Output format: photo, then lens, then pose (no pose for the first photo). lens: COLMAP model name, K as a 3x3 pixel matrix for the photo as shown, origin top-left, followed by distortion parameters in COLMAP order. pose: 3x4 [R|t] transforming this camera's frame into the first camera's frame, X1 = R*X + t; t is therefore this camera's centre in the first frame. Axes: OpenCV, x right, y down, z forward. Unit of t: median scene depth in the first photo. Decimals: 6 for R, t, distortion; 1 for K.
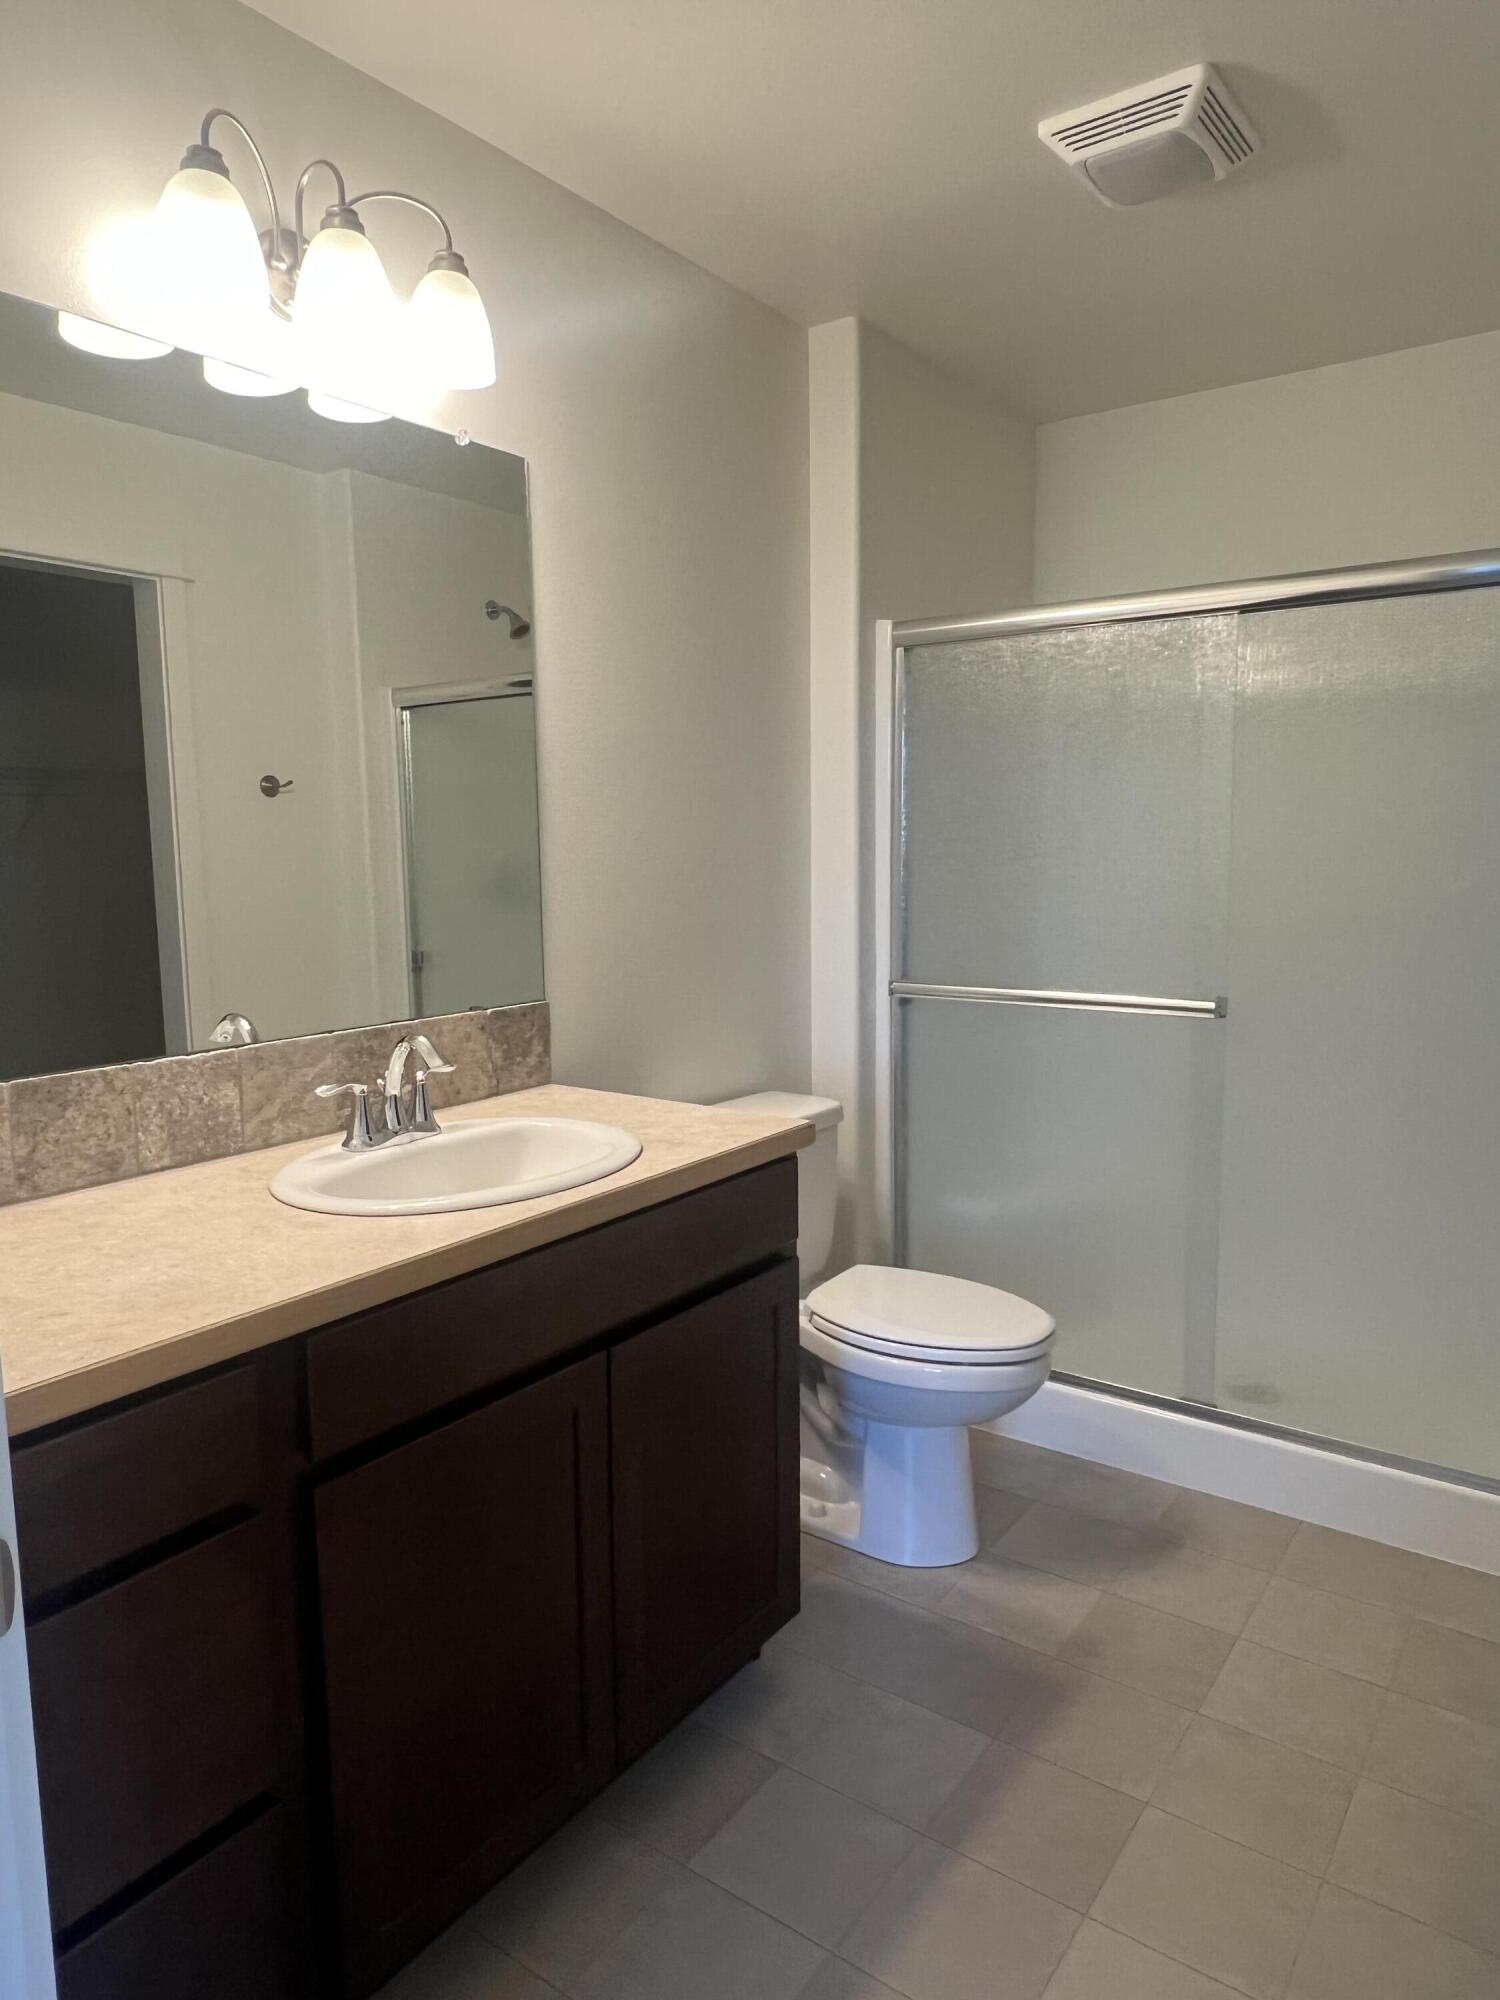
lens RADIAL K [[1286.9, 0, 752.7], [0, 1286.9, 1001.5], [0, 0, 1]] dist [0.004438, 0.002321]
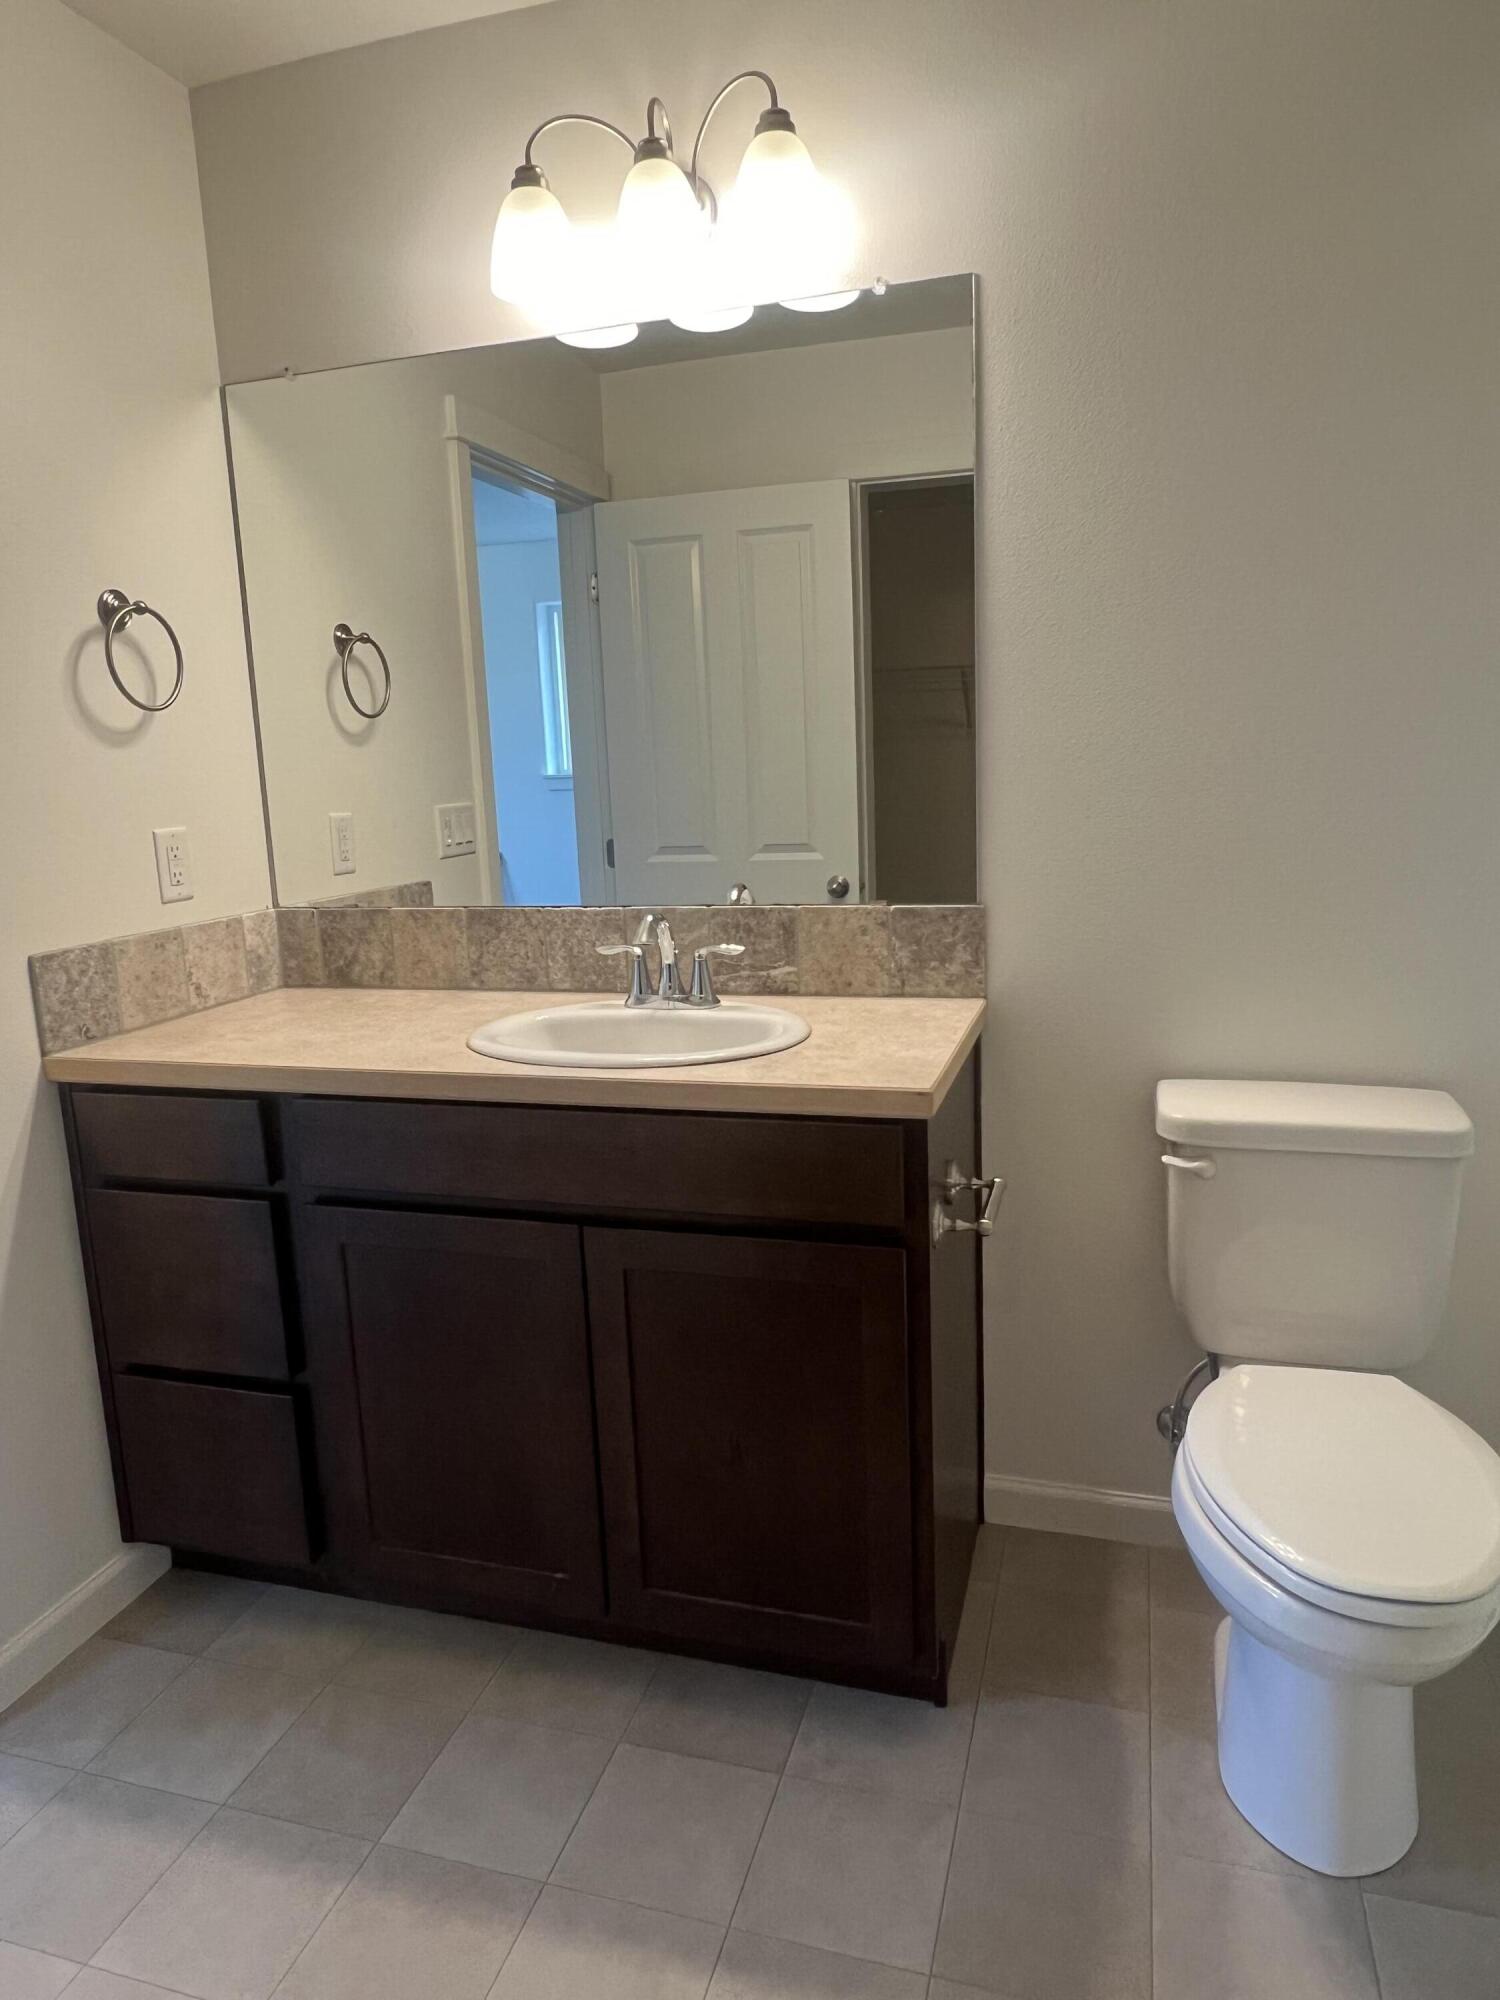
lens RADIAL K [[1286.9, 0, 750.0], [0, 1286.9, 996.6], [0, 0, 1]] dist [0.004438, 0.002321]
pose [[0.325109, 0.173022, -0.929714, 0.824547], [-0.082706, 0.984555, 0.154307, -0.082299], [0.942053, 0.026726, 0.334398, 0.729055]]
